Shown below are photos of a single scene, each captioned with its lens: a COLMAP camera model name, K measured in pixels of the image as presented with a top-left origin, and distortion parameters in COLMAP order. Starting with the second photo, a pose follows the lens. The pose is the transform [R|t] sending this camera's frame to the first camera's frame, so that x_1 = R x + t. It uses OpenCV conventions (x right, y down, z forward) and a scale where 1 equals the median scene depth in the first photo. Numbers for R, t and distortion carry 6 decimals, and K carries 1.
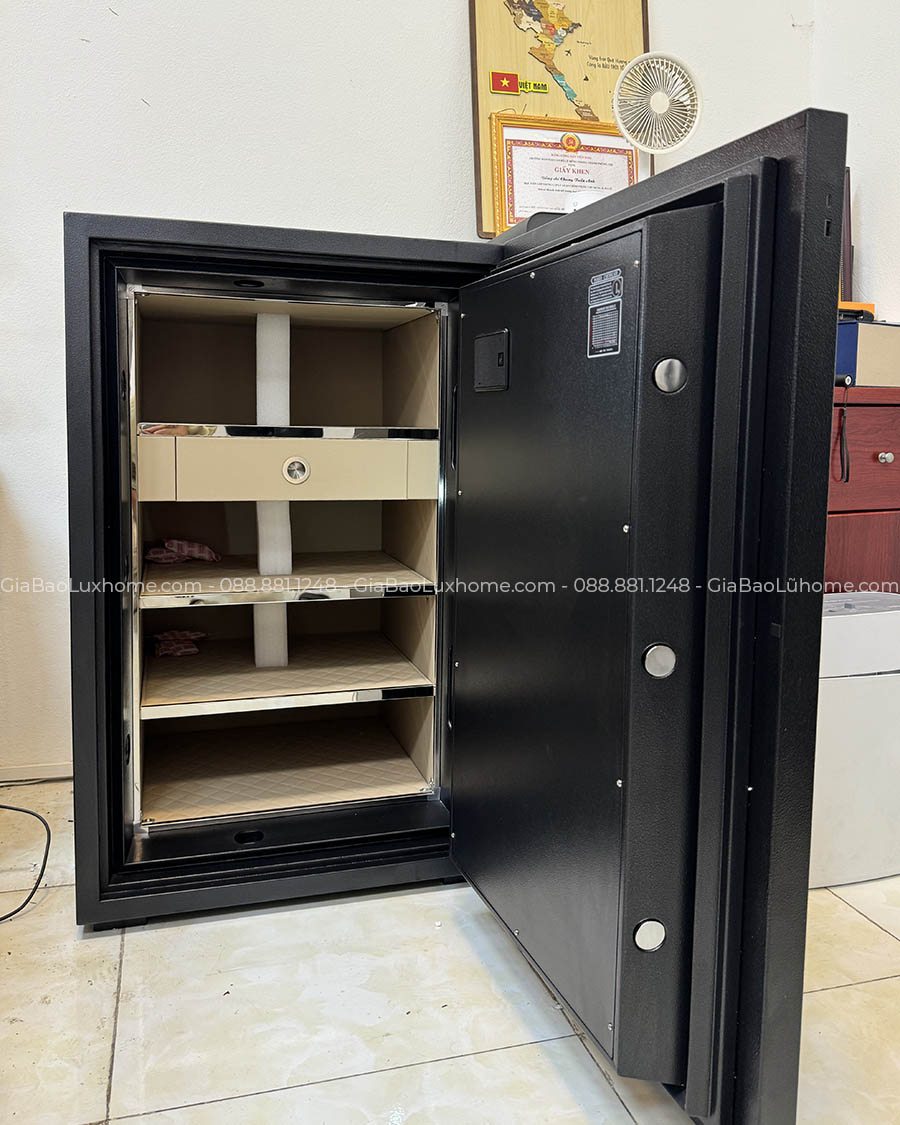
lens RADIAL K [[972.6, 0, 420.1], [0, 972.6, 483.0], [0, 0, 1]] dist [0.039572, -0.005750]
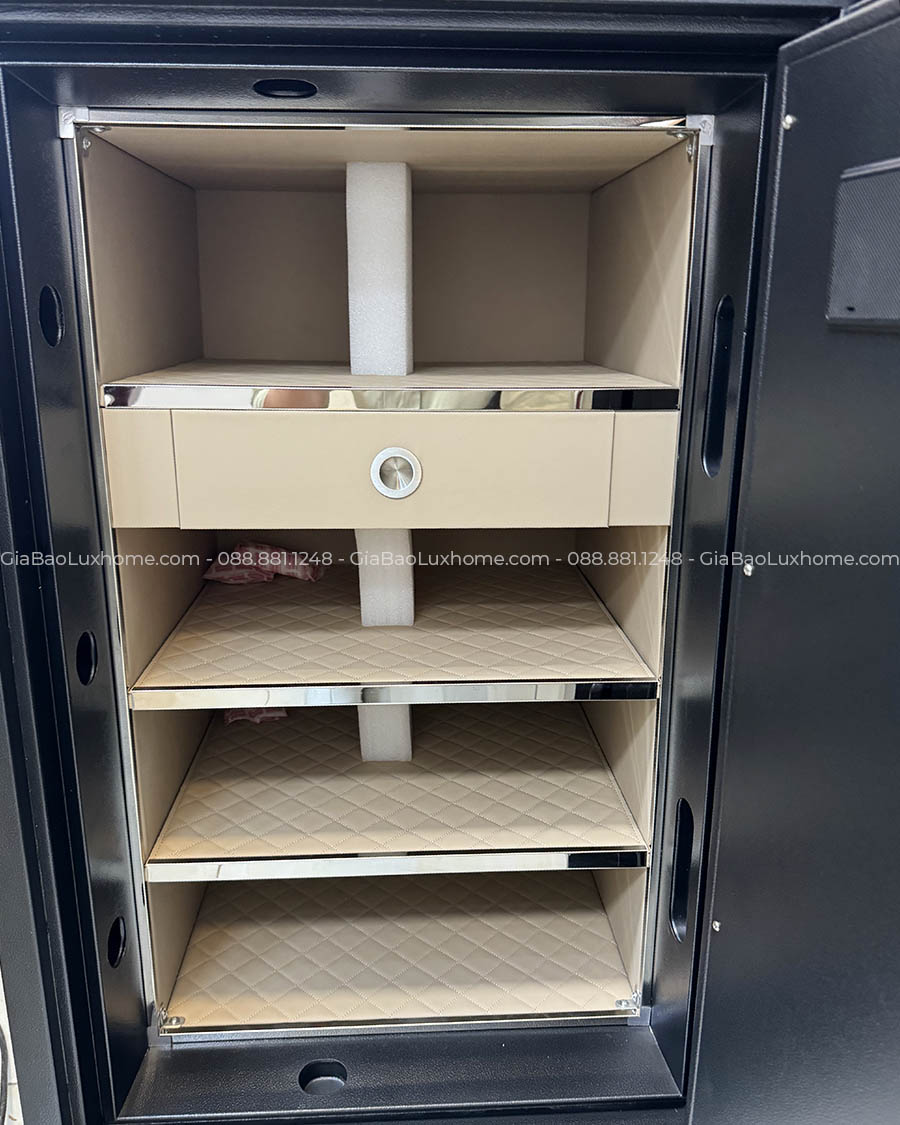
lens RADIAL K [[945.6, 0, 448.7], [0, 945.6, 540.9], [0, 0, 1]] dist [0.100825, -0.284575]
pose [[0.977962, 0.043631, -0.204174, 0.006752], [-0.009245, 0.986011, 0.166426, -0.066751], [0.208579, -0.160871, 0.964684, 0.547020]]
